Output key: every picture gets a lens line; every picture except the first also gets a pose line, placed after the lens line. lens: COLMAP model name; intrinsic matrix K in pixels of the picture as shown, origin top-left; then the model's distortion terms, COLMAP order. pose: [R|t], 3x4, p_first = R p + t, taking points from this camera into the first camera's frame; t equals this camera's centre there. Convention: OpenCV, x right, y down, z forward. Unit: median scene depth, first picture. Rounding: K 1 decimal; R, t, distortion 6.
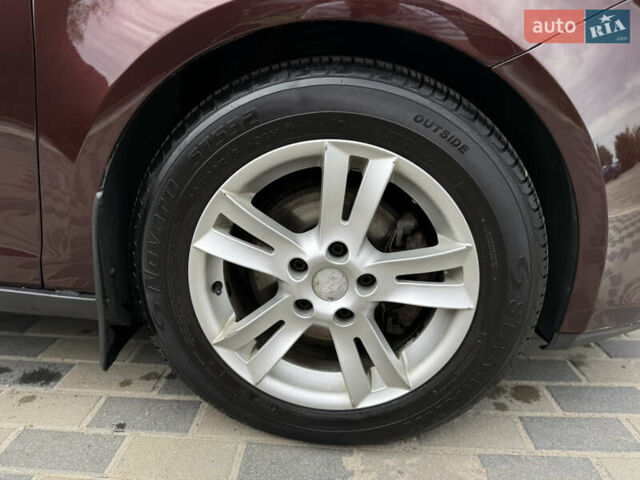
lens RADIAL K [[453.4, 0, 328.3], [0, 453.4, 241.1], [0, 0, 1]] dist [0.002067, -0.004140]
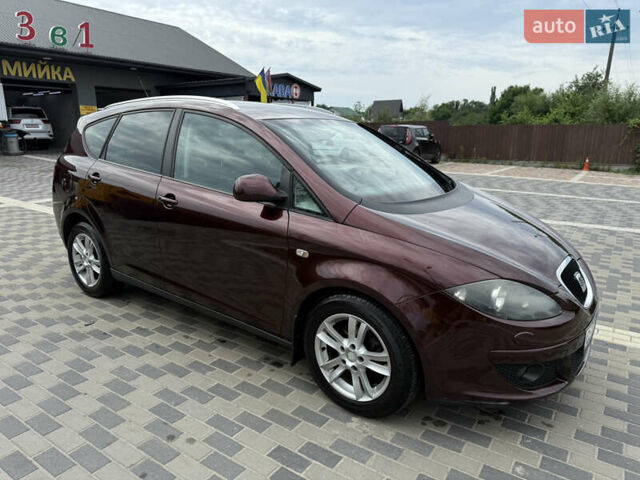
lens RADIAL K [[464.8, 0, 318.3], [0, 464.8, 224.2], [0, 0, 1]] dist [-0.000921, -0.000650]
pose [[0.836753, 0.090683, -0.540020, 1.480037], [-0.150282, 0.986355, -0.067225, -0.565525], [0.526555, 0.137406, 0.838963, -1.975196]]
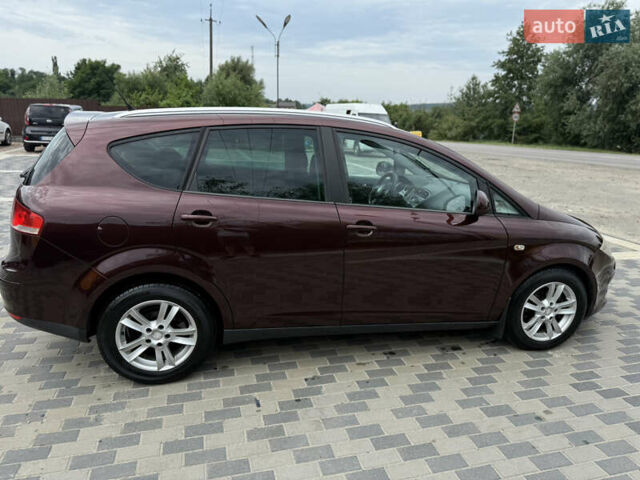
lens RADIAL K [[453.4, 0, 328.3], [0, 453.4, 241.1], [0, 0, 1]] dist [0.002067, -0.004140]
pose [[0.958905, -0.073076, 0.274154, -3.224937], [0.078904, 0.996829, -0.010276, -0.722476], [-0.272534, 0.031486, 0.961631, -2.719620]]
